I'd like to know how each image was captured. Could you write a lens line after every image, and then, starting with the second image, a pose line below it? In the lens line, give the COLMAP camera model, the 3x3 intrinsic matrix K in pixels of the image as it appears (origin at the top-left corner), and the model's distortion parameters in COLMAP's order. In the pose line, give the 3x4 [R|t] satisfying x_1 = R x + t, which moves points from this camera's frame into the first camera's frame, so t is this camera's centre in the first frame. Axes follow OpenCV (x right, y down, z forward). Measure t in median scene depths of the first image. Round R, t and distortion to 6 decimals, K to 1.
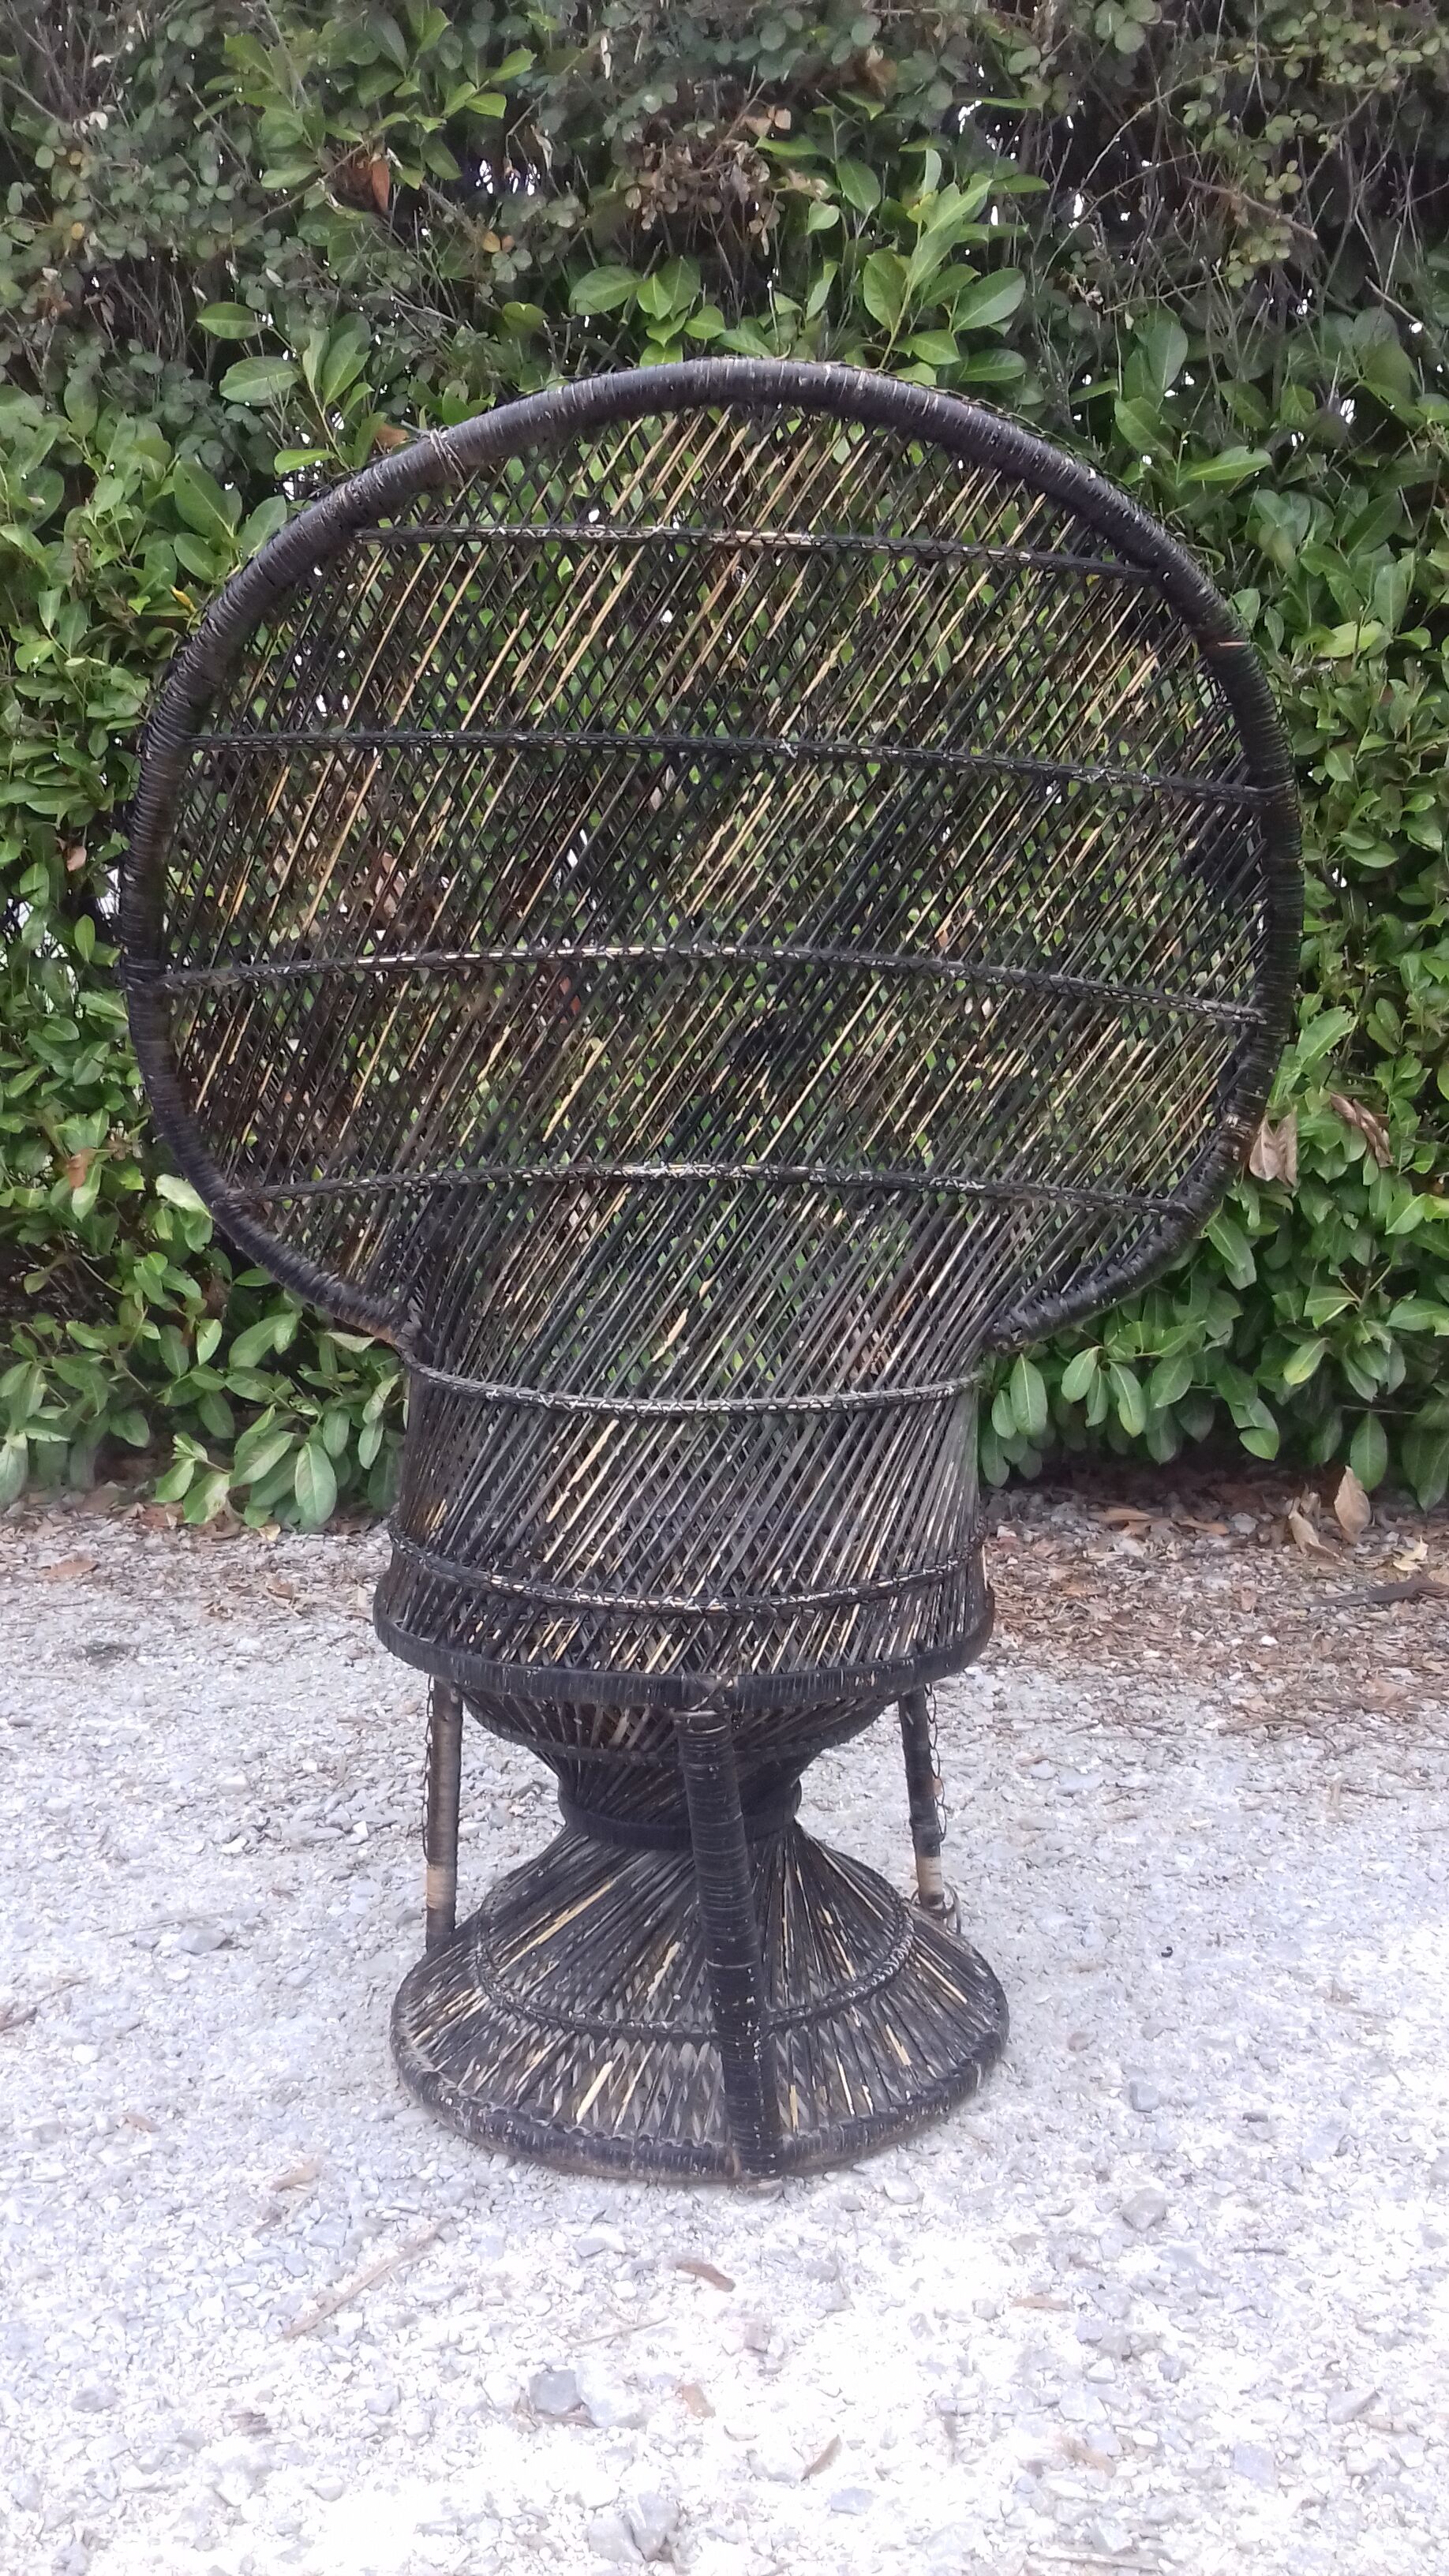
lens RADIAL K [[2397.7, 0, 696.8], [0, 2397.7, 1220.3], [0, 0, 1]] dist [0.012145, 0.000000]
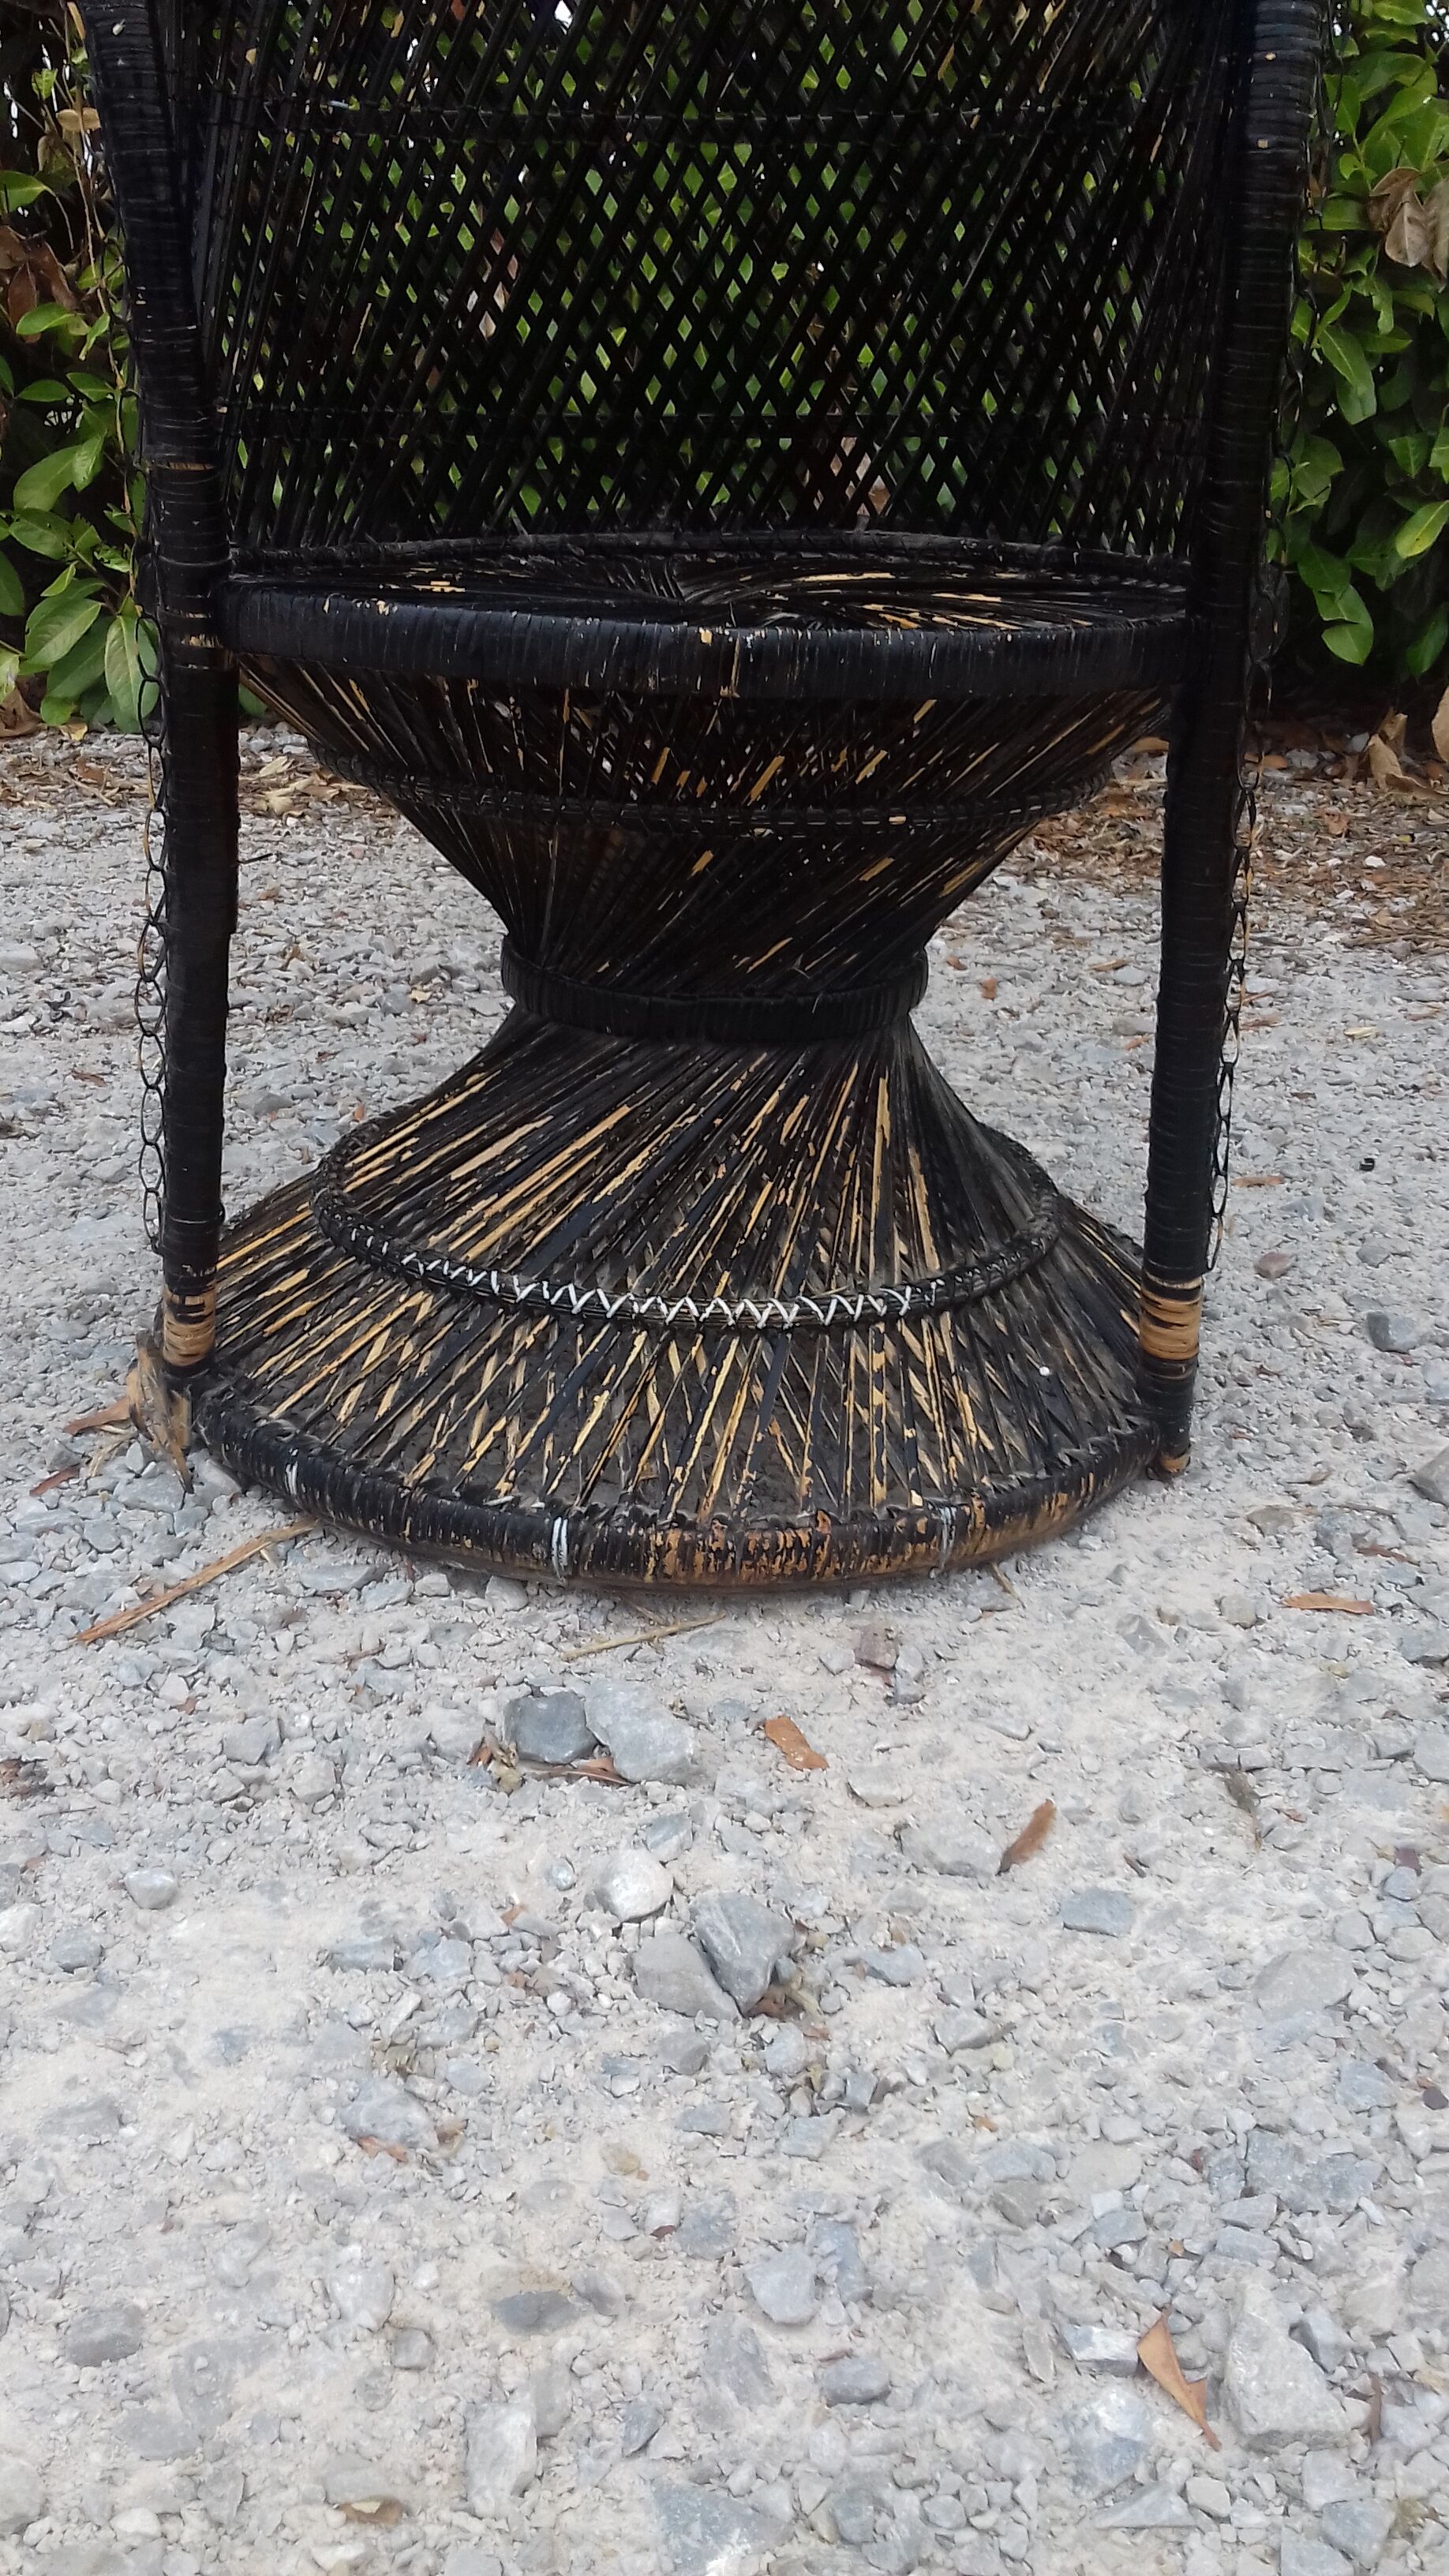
lens RADIAL K [[2397.7, 0, 698.0], [0, 2397.7, 1261.8], [0, 0, 1]] dist [0.012145, 0.000000]
pose [[0.997329, 0.020935, 0.069973, -0.055485], [-0.037924, 0.967201, 0.251165, 0.192373], [-0.062420, -0.253148, 0.965412, 0.388200]]
